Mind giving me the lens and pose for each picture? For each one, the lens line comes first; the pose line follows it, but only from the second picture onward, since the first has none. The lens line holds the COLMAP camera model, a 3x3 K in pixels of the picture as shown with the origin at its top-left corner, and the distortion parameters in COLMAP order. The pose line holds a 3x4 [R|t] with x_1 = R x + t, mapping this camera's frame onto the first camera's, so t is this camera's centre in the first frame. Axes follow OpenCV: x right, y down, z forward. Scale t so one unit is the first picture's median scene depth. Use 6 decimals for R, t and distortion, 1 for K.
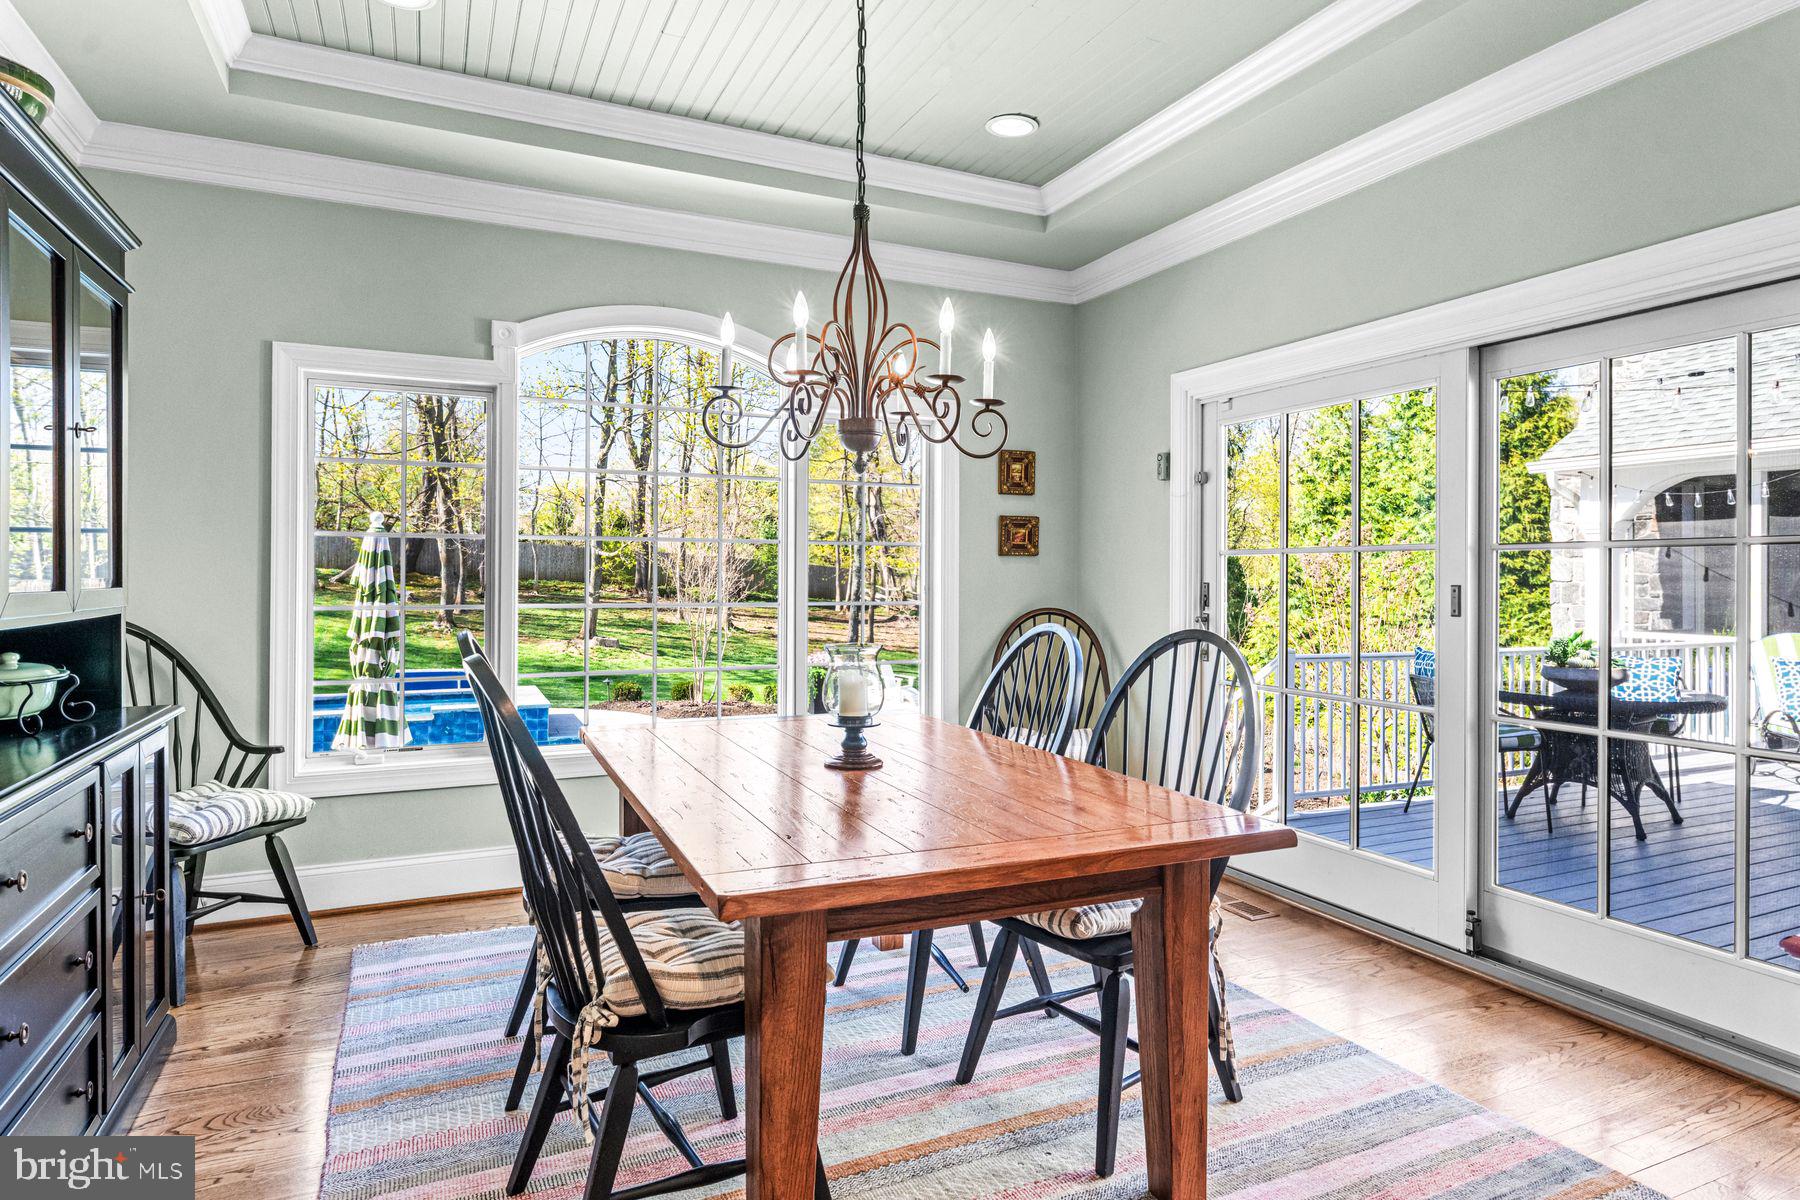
lens RADIAL K [[1021.3, 0, 904.3], [0, 1021.3, 594.2], [0, 0, 1]] dist [-0.002850, -0.000031]
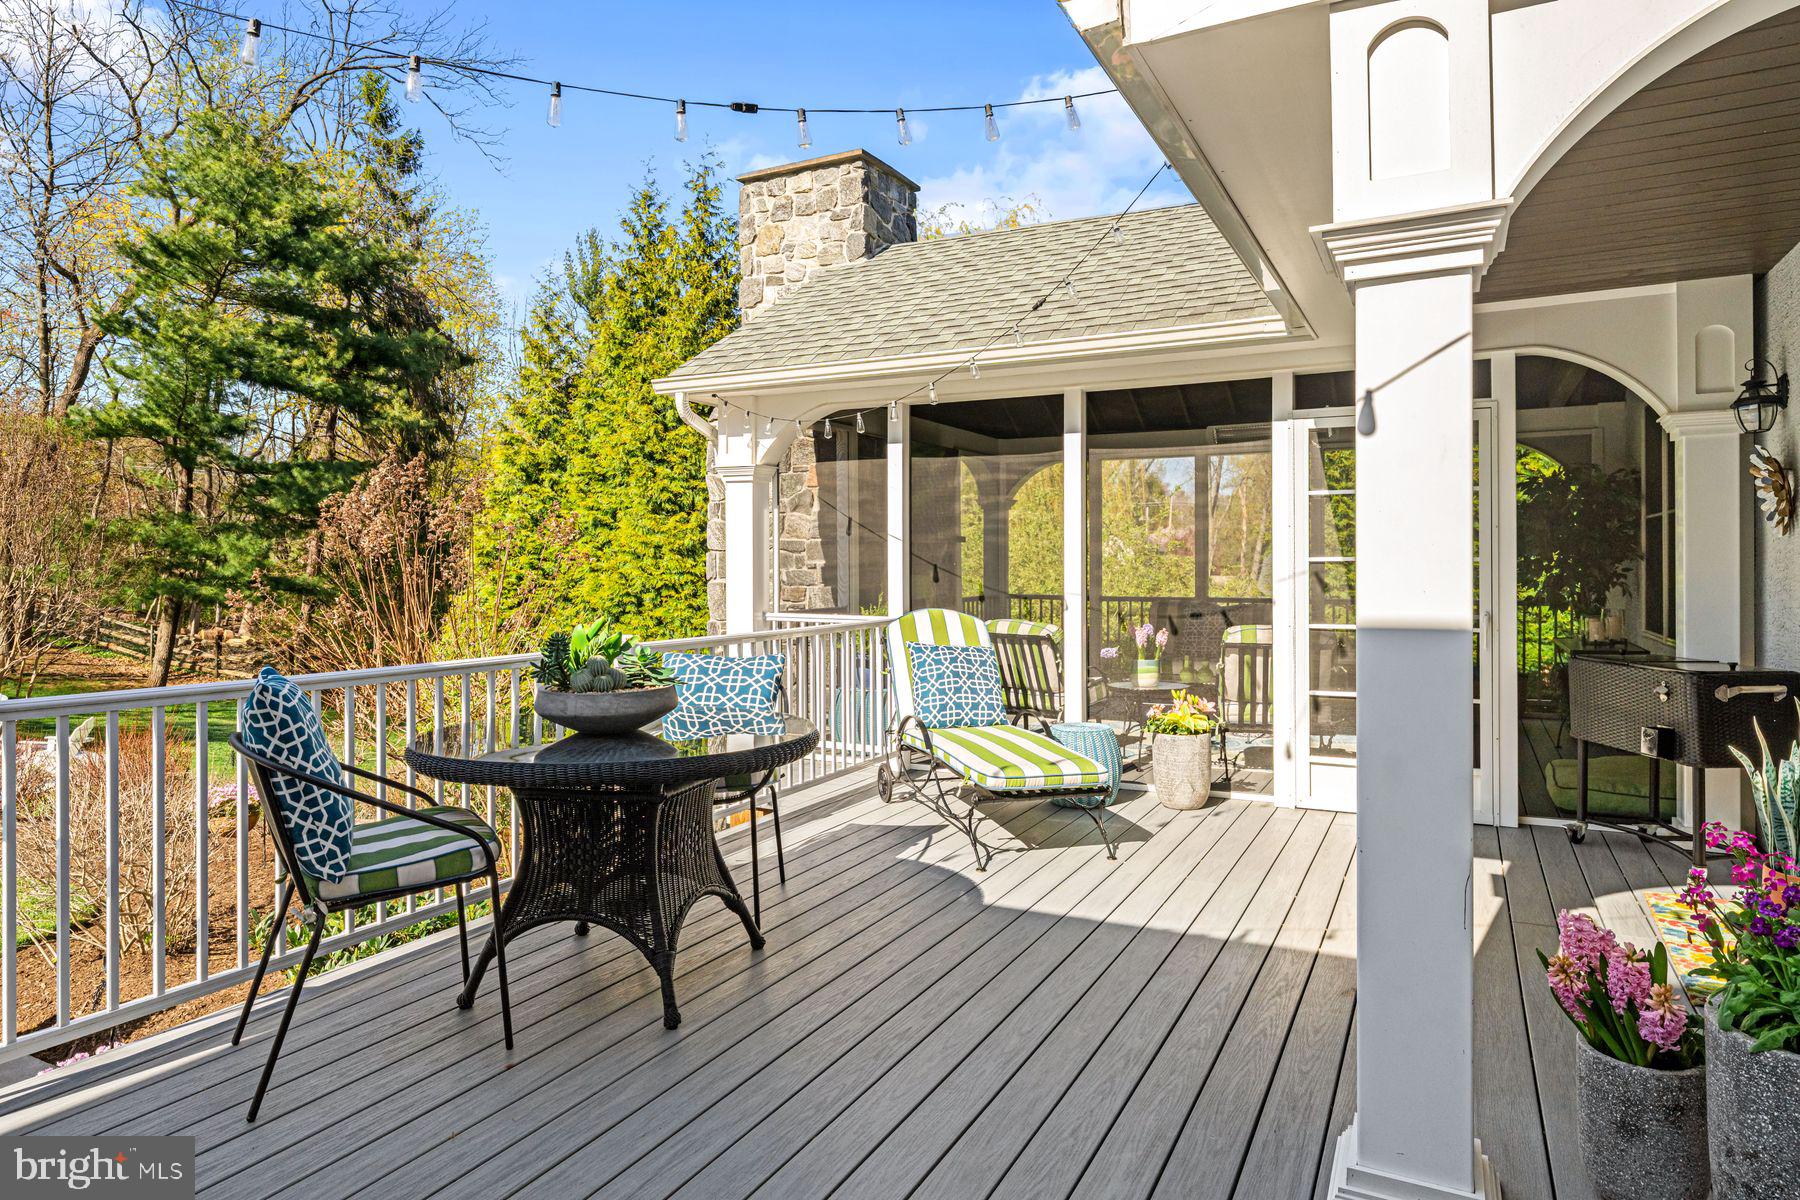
lens RADIAL K [[1021.3, 0, 895.9], [0, 1021.3, 585.3], [0, 0, 1]] dist [-0.002850, -0.000031]
pose [[0.802938, -0.021287, 0.595683, 0.335965], [0.021803, 0.999742, 0.006339, 0.013786], [-0.595664, 0.007898, 0.803195, 0.346947]]
